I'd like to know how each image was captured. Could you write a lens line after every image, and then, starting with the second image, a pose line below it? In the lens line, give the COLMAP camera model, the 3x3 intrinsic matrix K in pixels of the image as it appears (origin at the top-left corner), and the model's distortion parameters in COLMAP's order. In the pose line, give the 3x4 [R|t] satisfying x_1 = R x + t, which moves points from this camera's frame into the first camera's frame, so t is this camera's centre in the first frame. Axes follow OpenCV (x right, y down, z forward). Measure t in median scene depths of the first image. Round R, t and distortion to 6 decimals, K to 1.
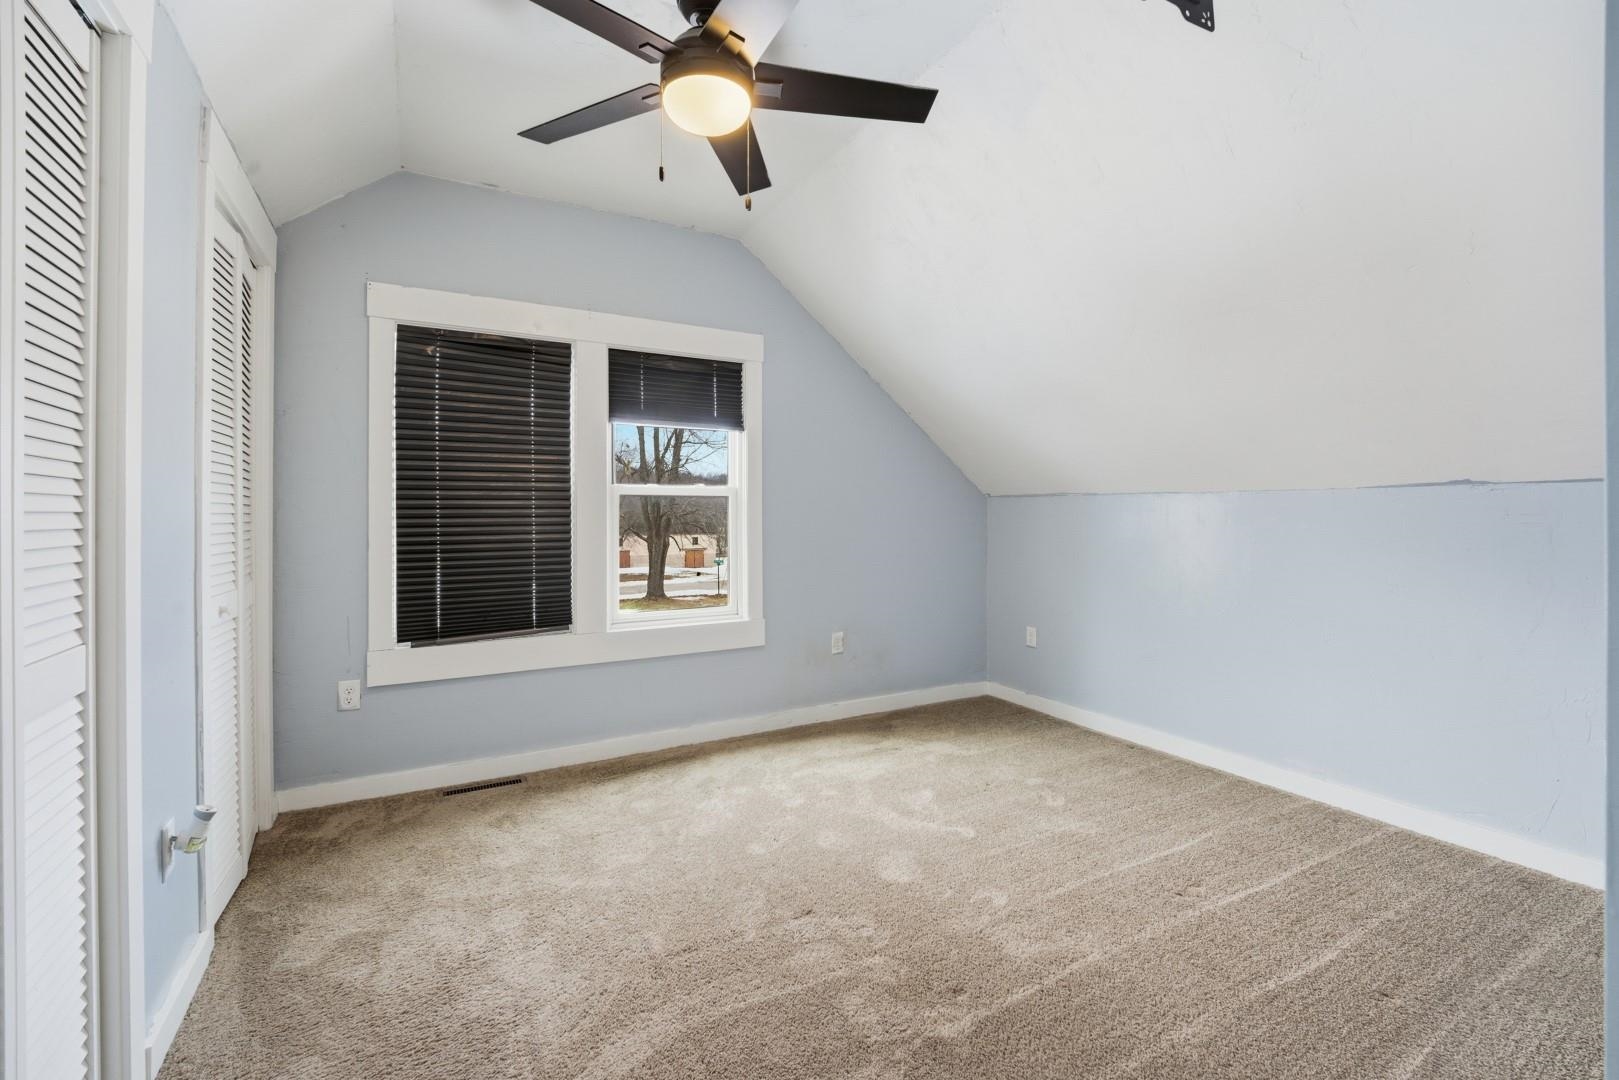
lens RADIAL K [[699.8, 0, 808.6], [0, 699.8, 523.4], [0, 0, 1]] dist [0.001481, -0.000487]
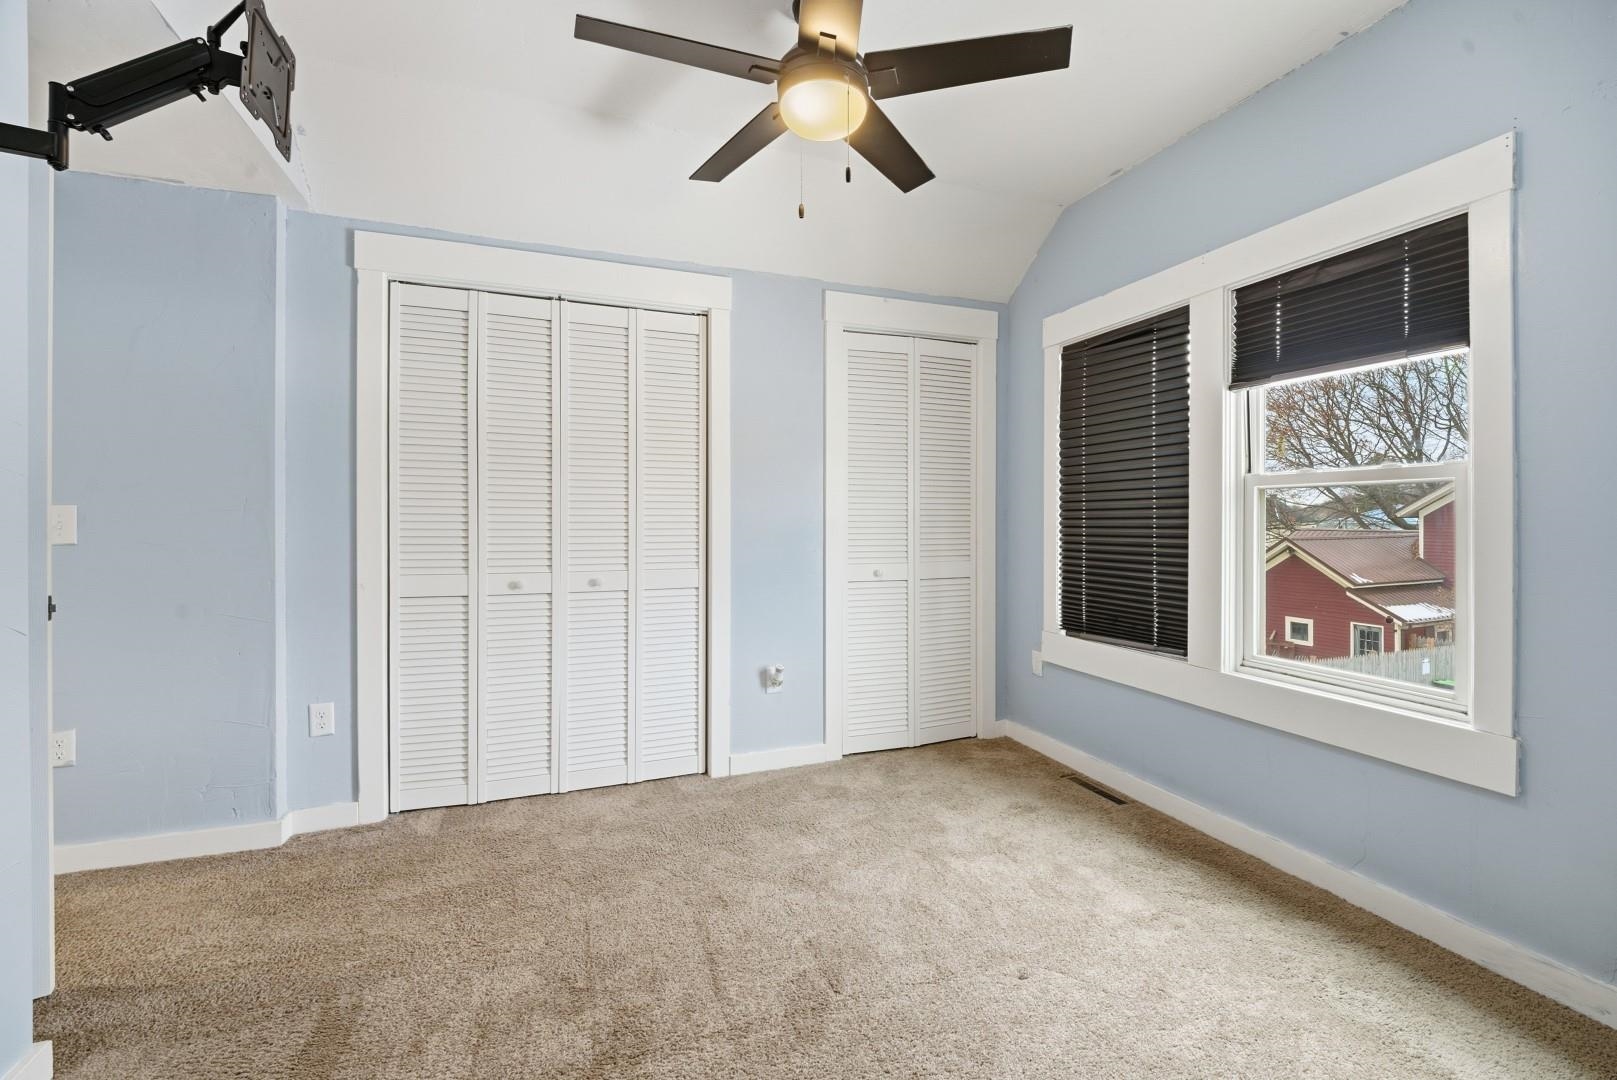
lens RADIAL K [[698.9, 0, 805.3], [0, 698.9, 531.7], [0, 0, 1]] dist [0.001481, -0.000487]
pose [[-0.145297, 0.029860, -0.988937, 0.573626], [-0.008293, 0.999473, 0.031396, -0.018055], [0.989353, 0.012763, -0.144973, 0.740279]]
